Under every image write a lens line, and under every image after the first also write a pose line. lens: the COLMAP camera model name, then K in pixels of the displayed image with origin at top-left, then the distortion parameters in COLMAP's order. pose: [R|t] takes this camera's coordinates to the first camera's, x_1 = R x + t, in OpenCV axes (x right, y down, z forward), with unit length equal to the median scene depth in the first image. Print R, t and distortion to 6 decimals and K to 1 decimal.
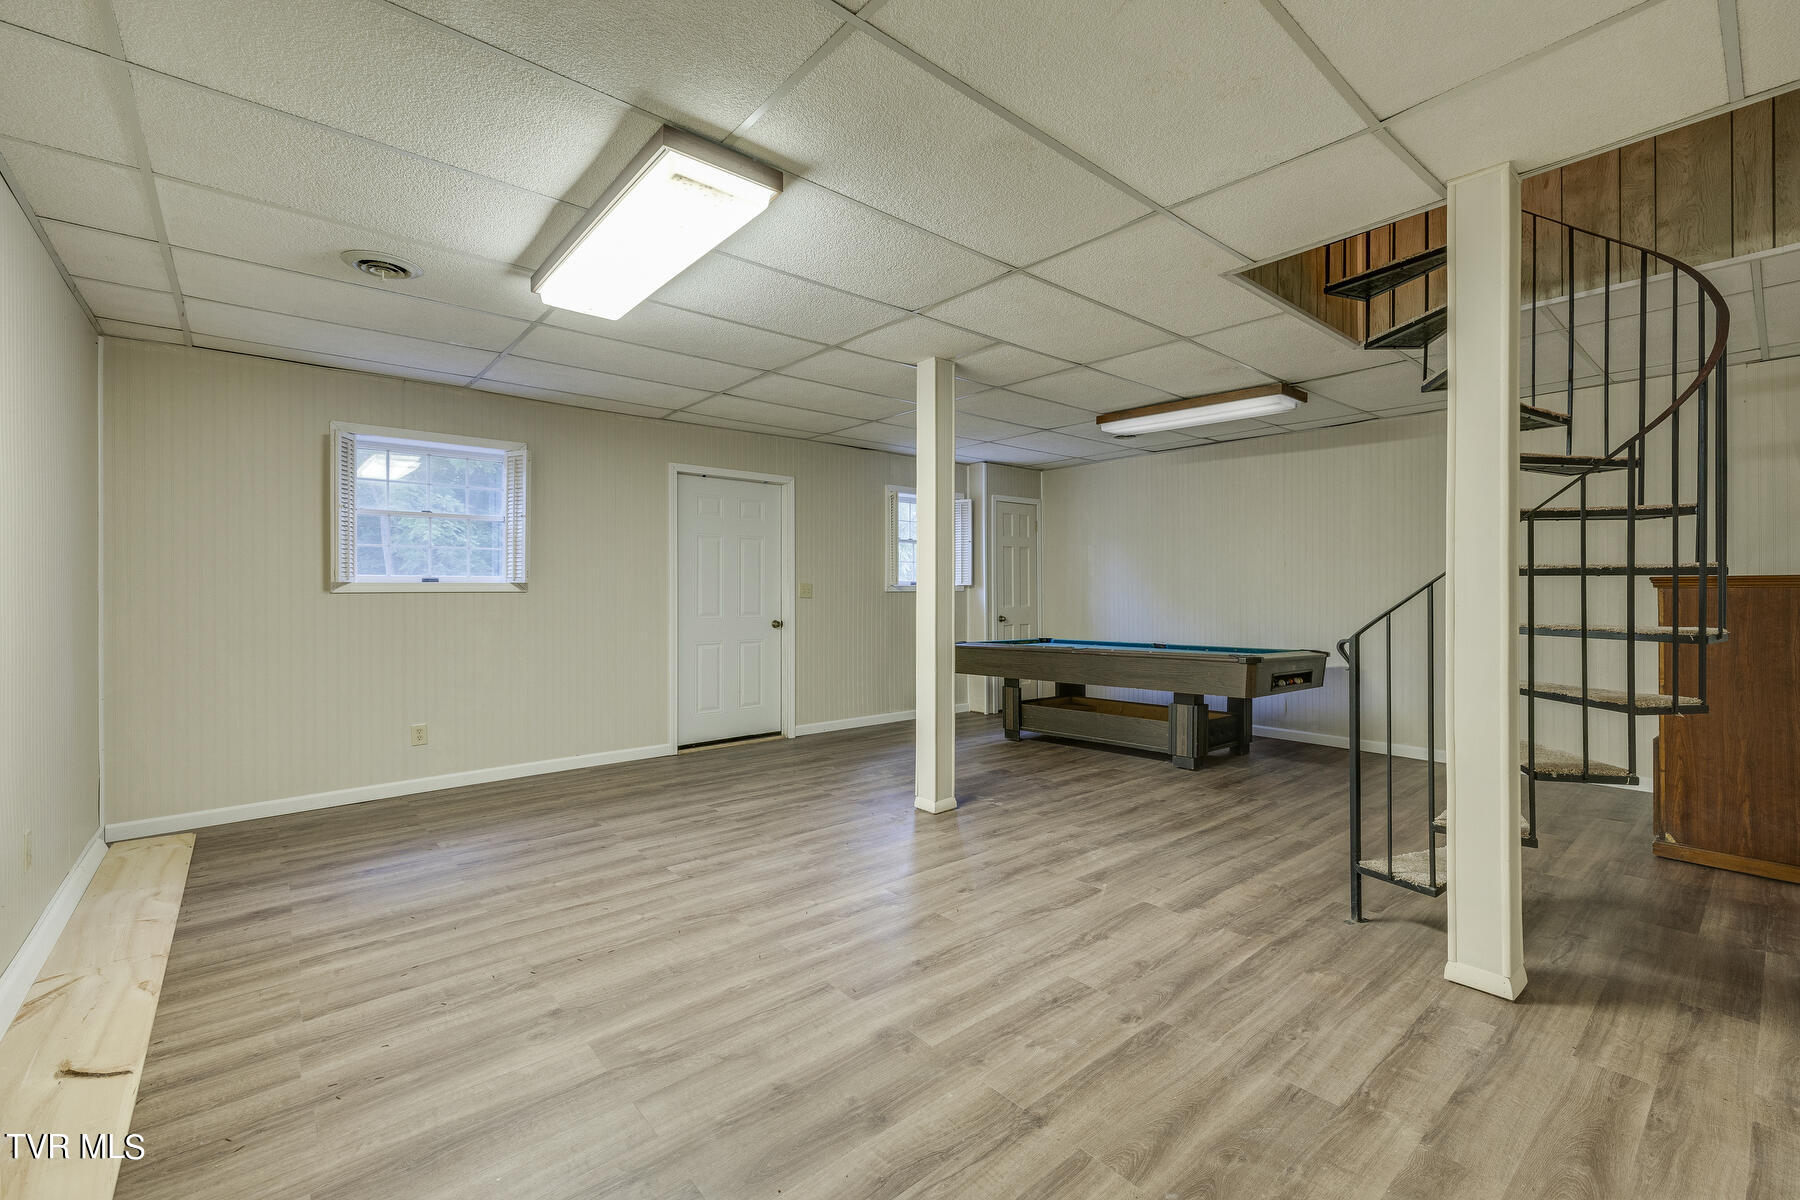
lens RADIAL K [[755.6, 0, 902.2], [0, 755.6, 591.3], [0, 0, 1]] dist [0.001924, -0.001078]
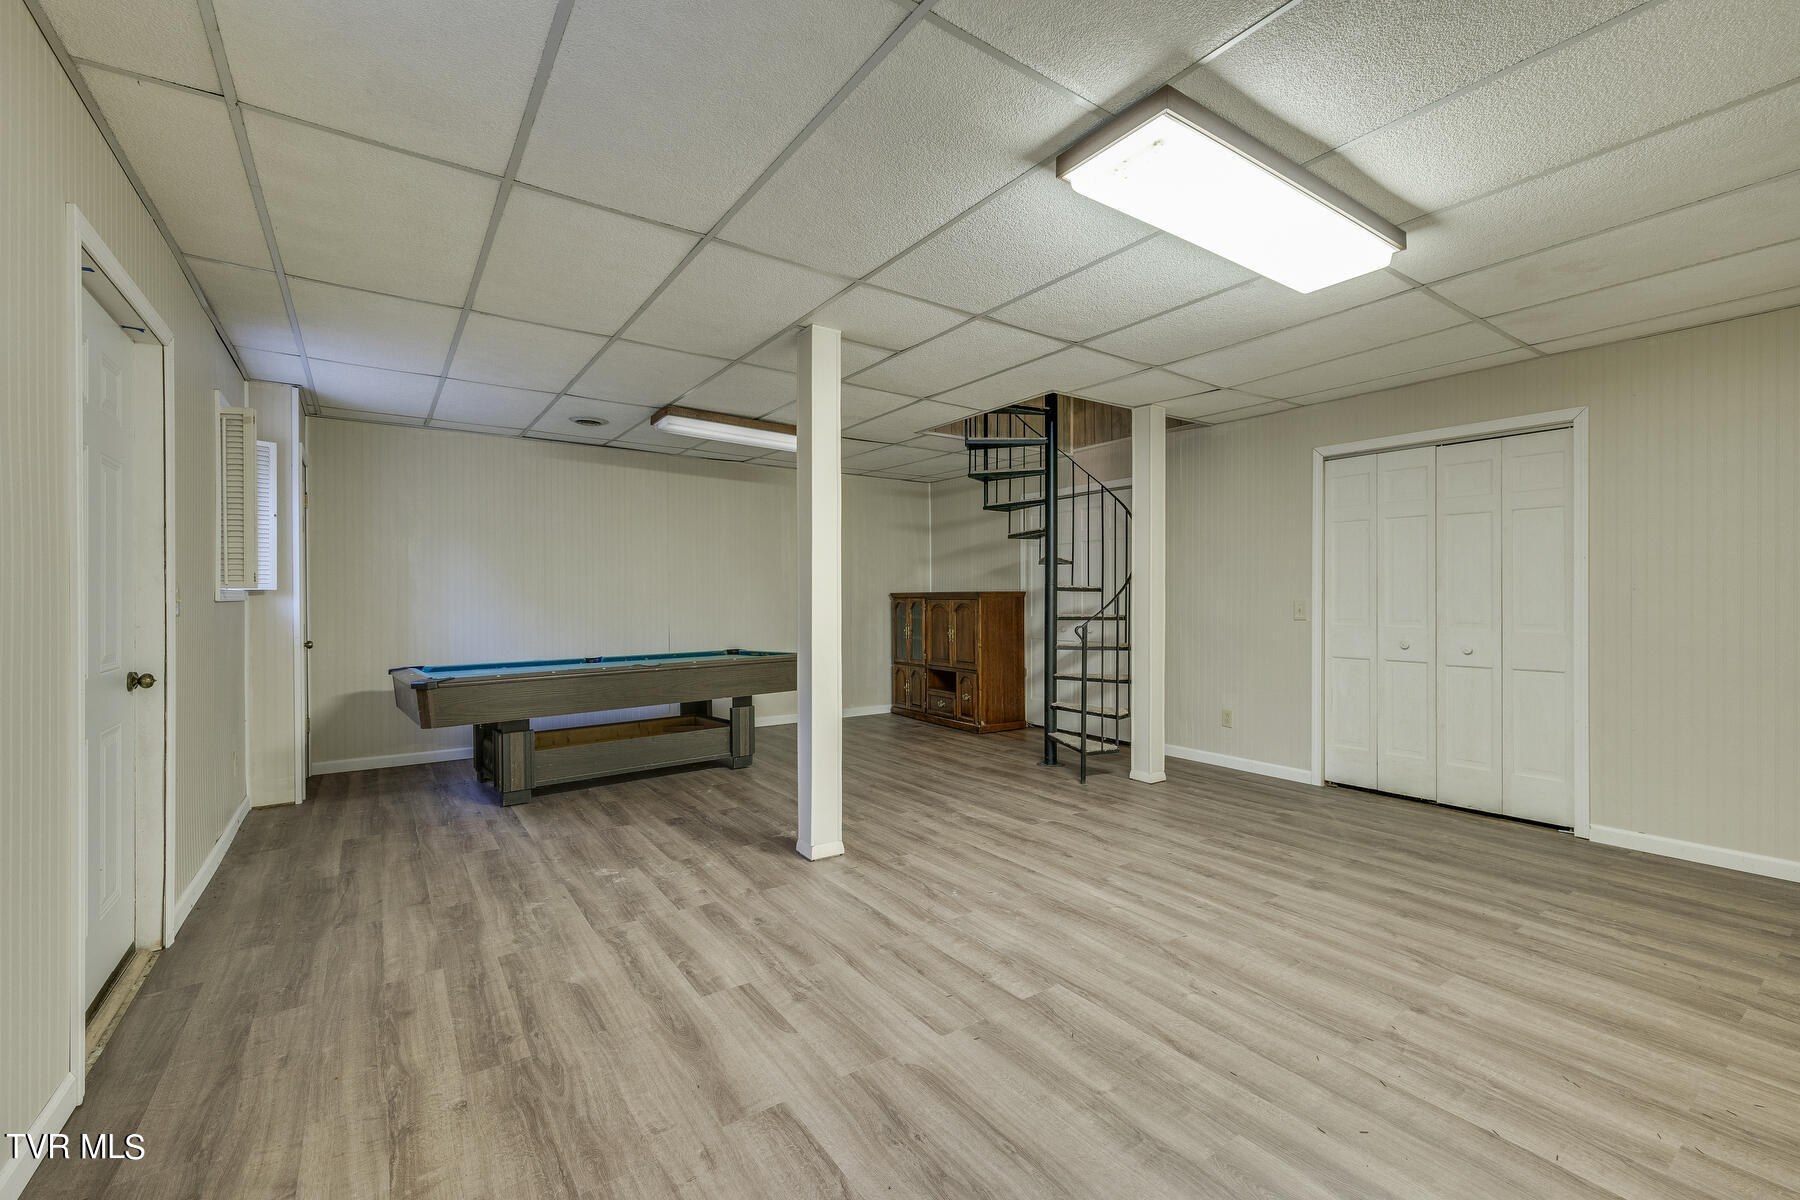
lens RADIAL K [[755.6, 0, 902.5], [0, 755.6, 602.0], [0, 0, 1]] dist [0.001924, -0.001078]
pose [[0.097785, -0.003859, 0.995200, -1.067109], [0.001916, 0.999991, 0.003690, -0.000086], [-0.995206, 0.001546, 0.097791, 1.102079]]
